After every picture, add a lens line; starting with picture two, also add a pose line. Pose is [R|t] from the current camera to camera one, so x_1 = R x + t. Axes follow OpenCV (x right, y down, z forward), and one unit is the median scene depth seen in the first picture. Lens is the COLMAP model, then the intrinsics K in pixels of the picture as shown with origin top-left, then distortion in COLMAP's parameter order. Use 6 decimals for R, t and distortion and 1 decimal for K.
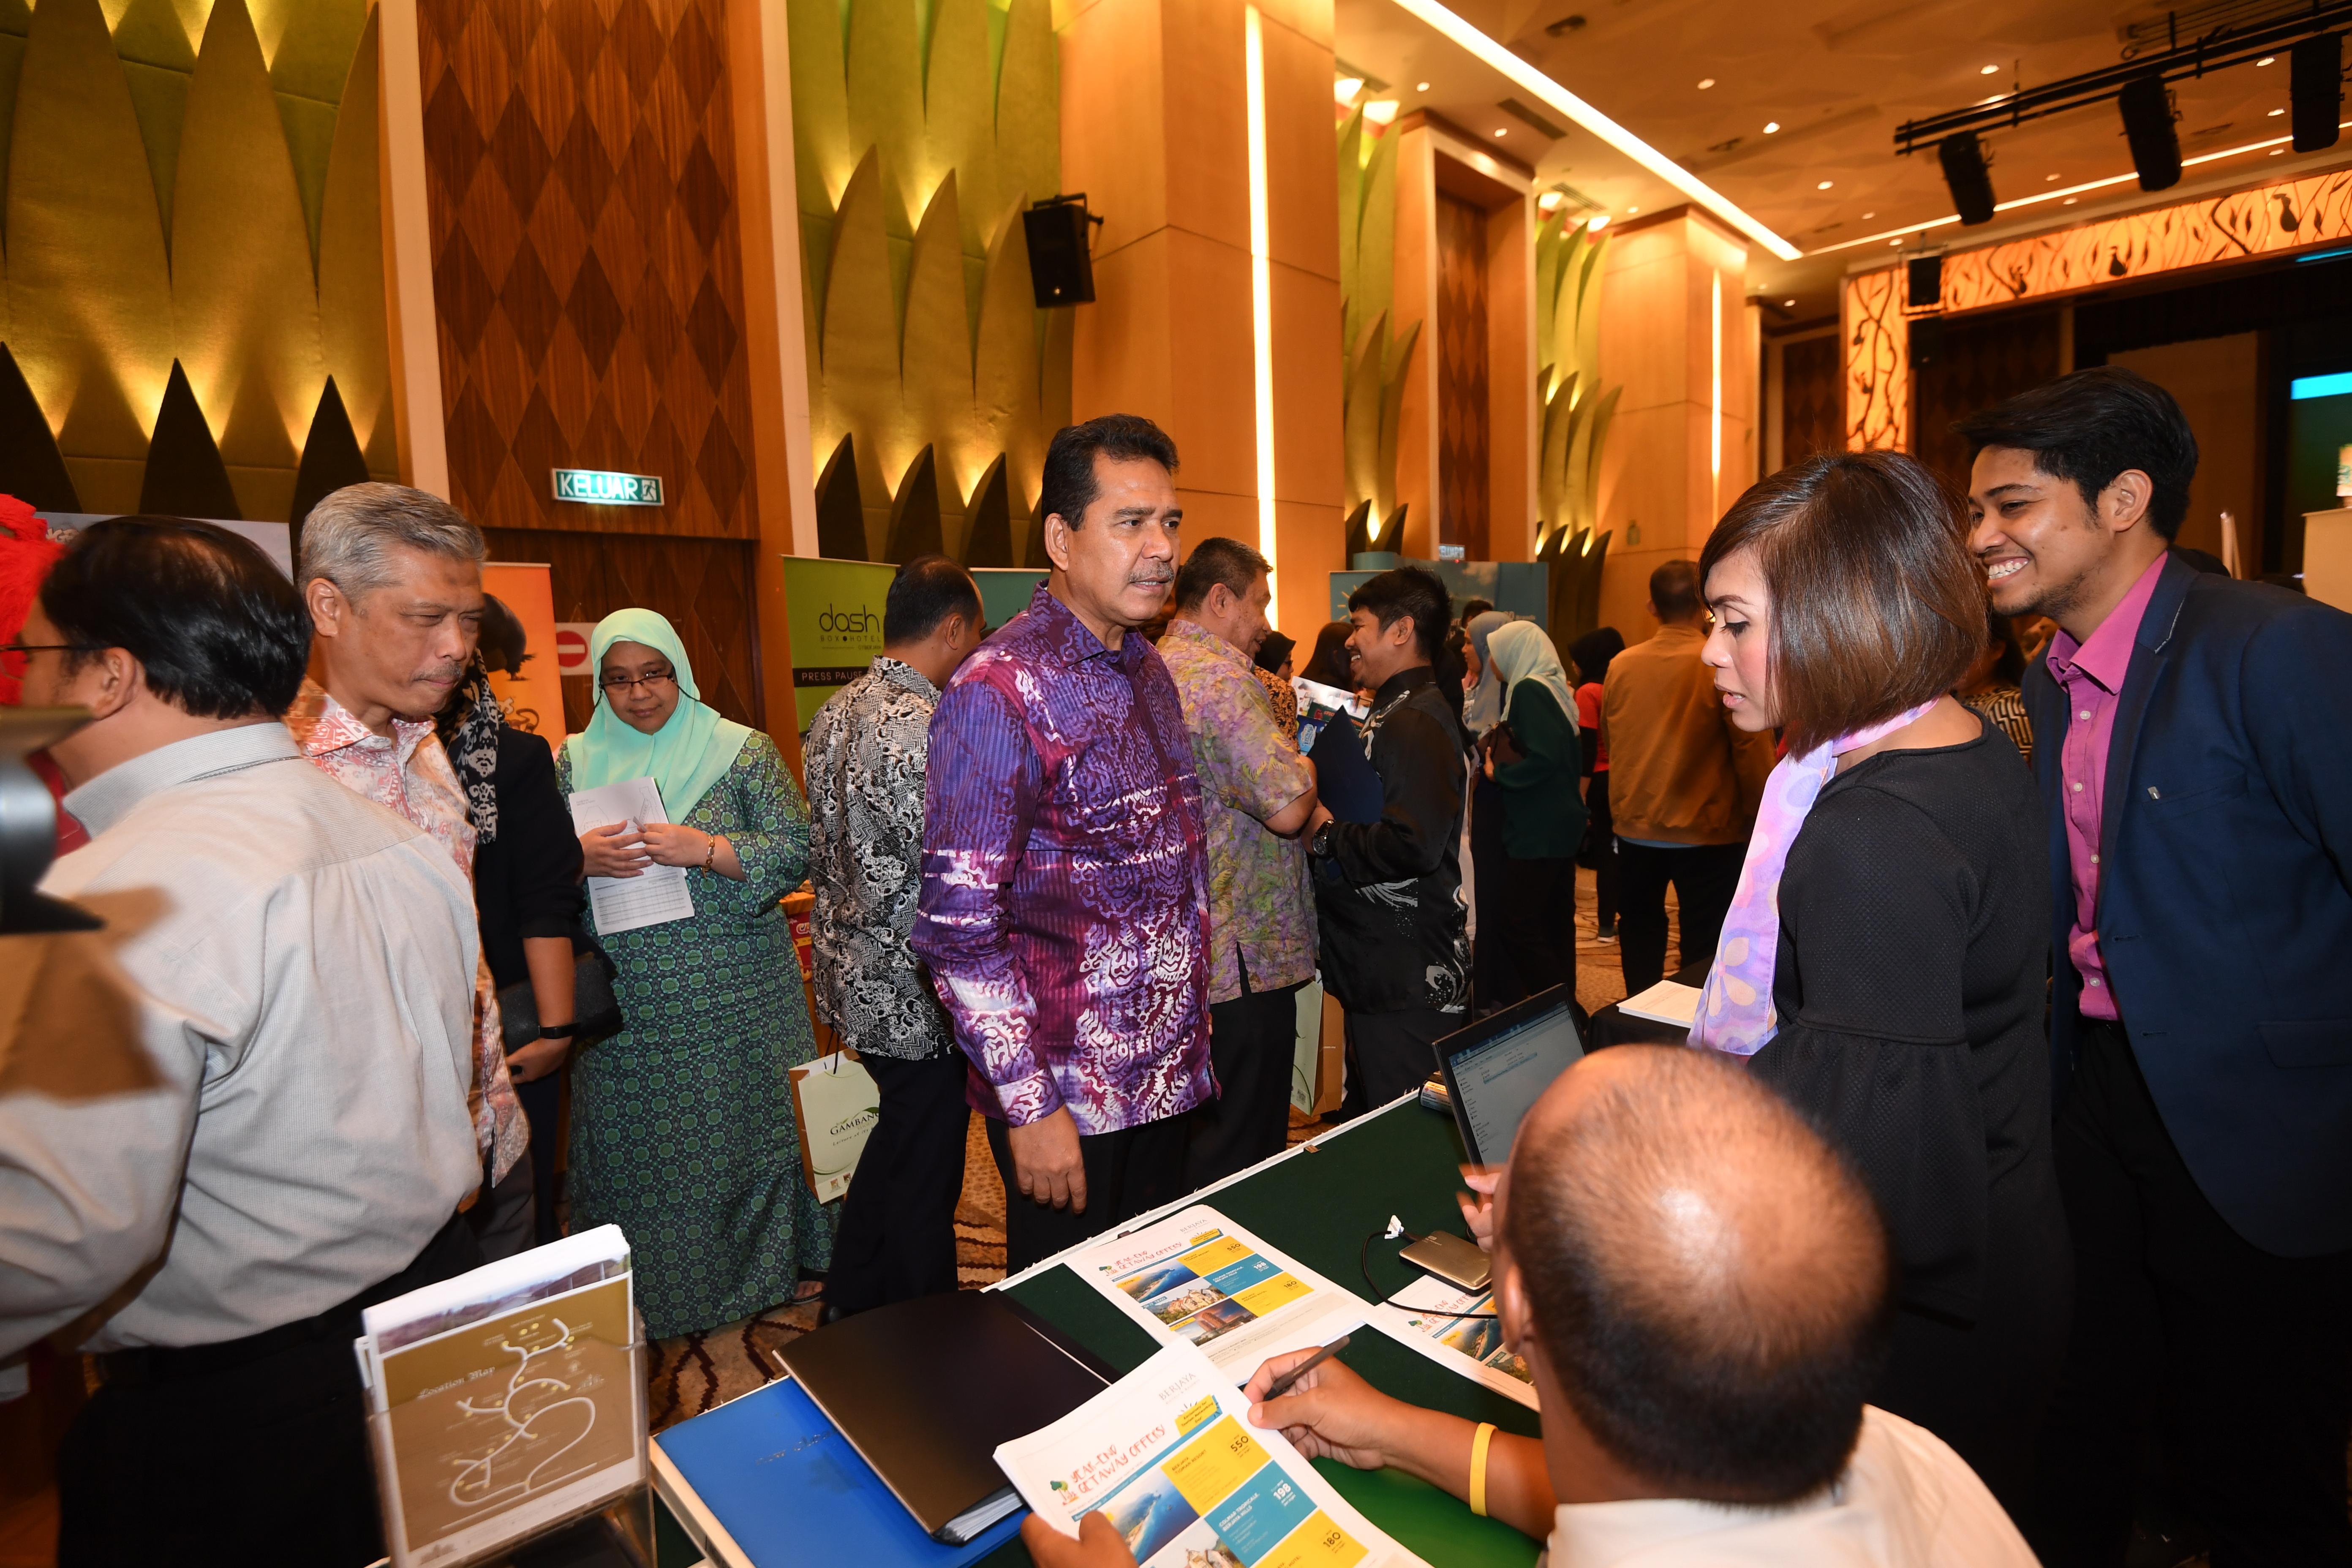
lens RADIAL K [[1101.9, 0, 1174.7], [0, 1101.9, 786.8], [0, 0, 1]] dist [-0.044276, -0.000671]
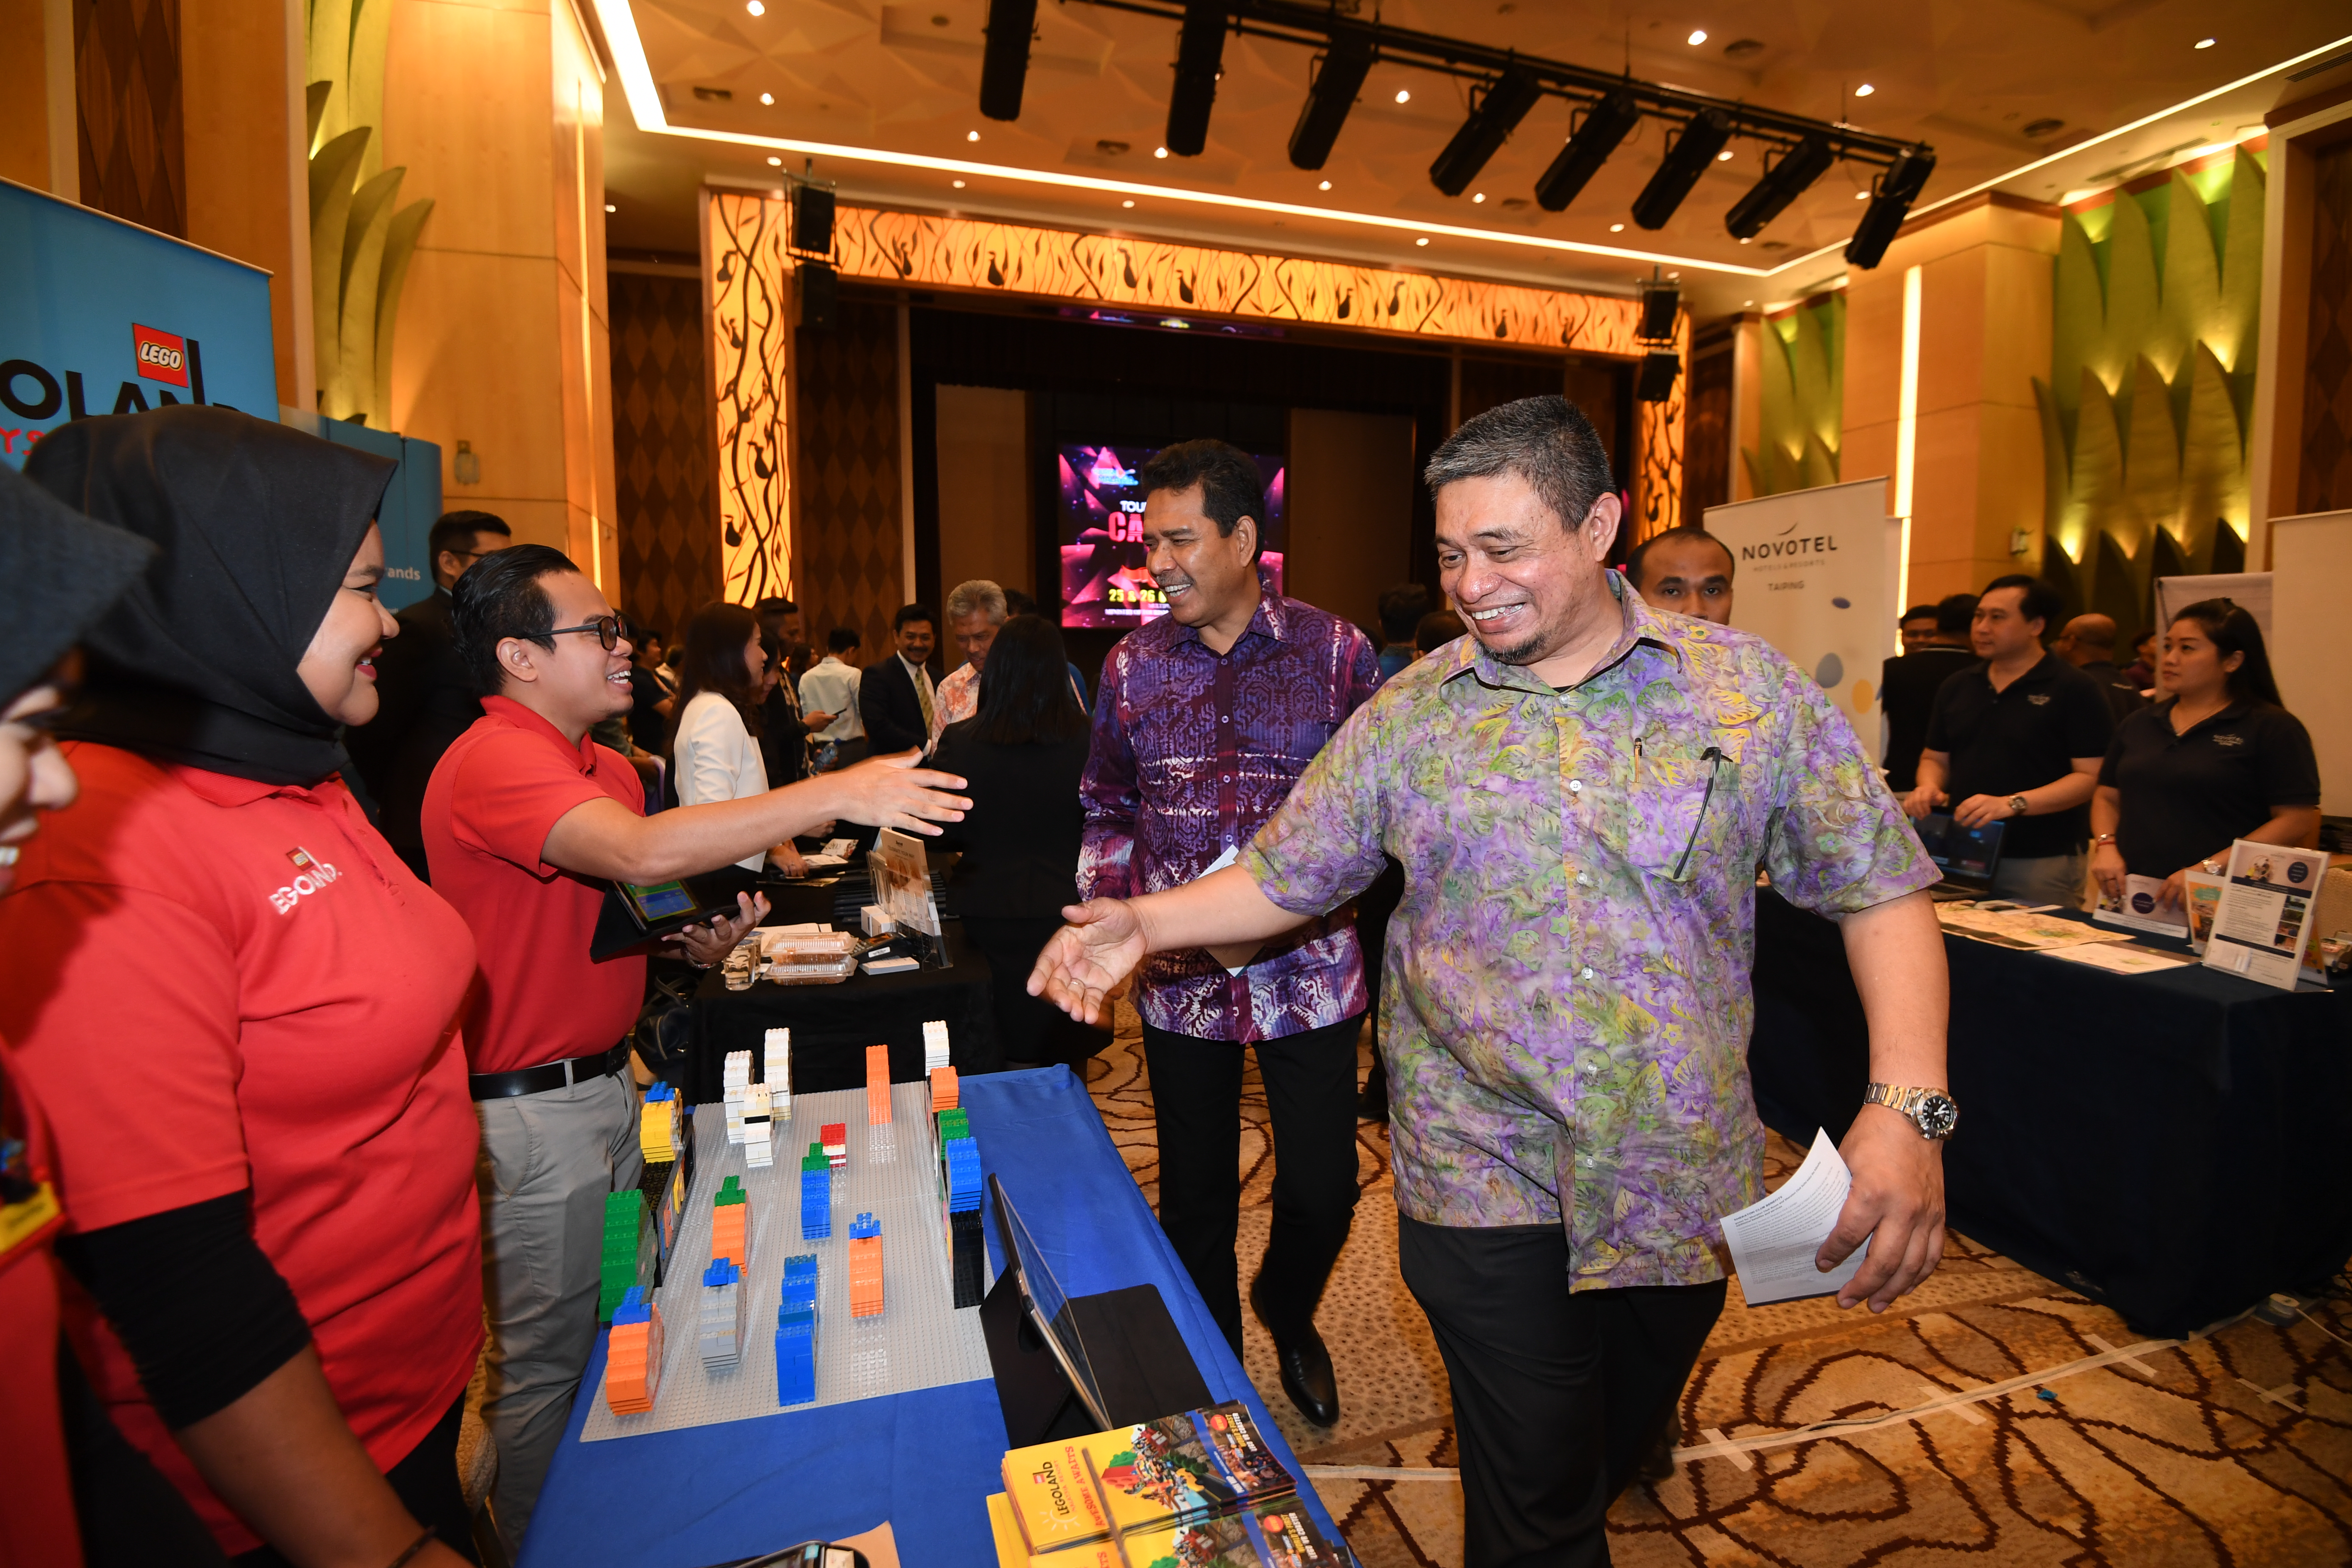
lens RADIAL K [[1084.4, 0, 1169.9], [0, 1084.4, 786.4], [0, 0, 1]] dist [-0.018615, -0.013290]
pose [[0.435481, -0.060116, 0.898188, 0.065967], [0.081976, 0.996270, 0.026935, -0.048858], [-0.896457, 0.061900, 0.438785, 0.441813]]
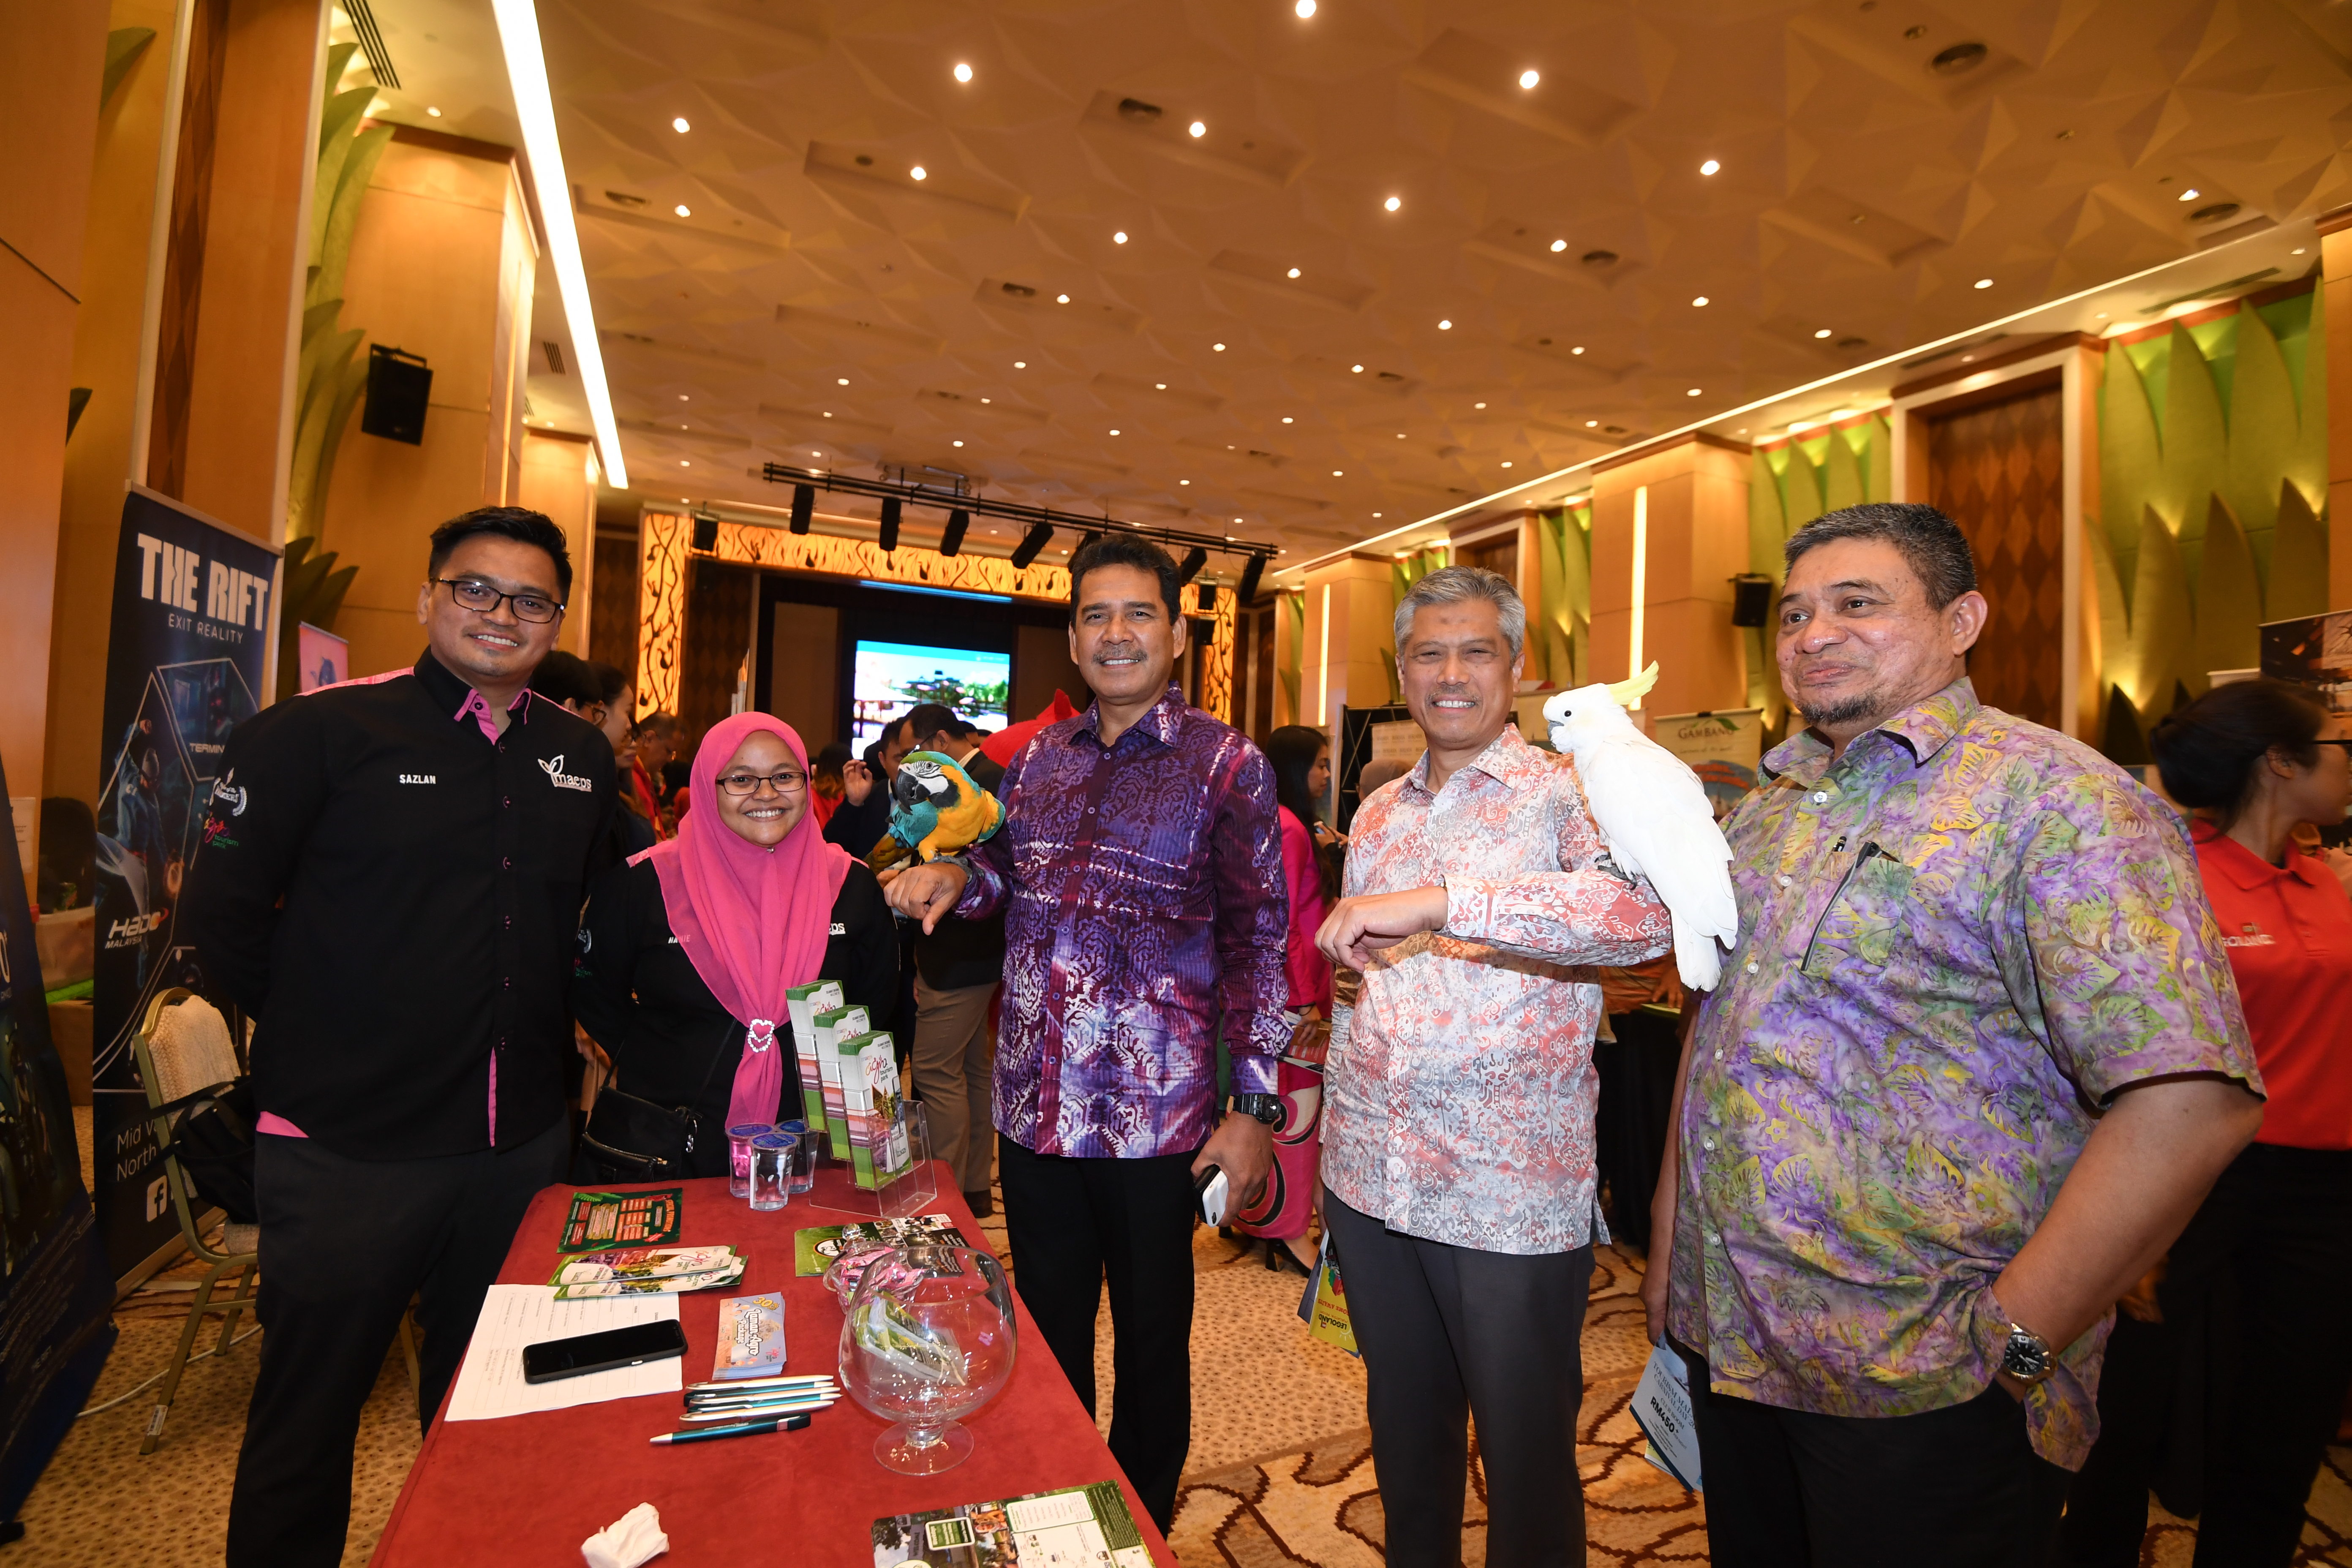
lens RADIAL K [[1094.9, 0, 1172.1], [0, 1094.9, 788.6], [0, 0, 1]] dist [-0.013319, -0.019615]
pose [[0.317935, 0.062200, 0.946070, -0.510930], [0.053008, 0.995119, -0.083239, 0.035621], [-0.946630, 0.076614, 0.313086, -0.055949]]
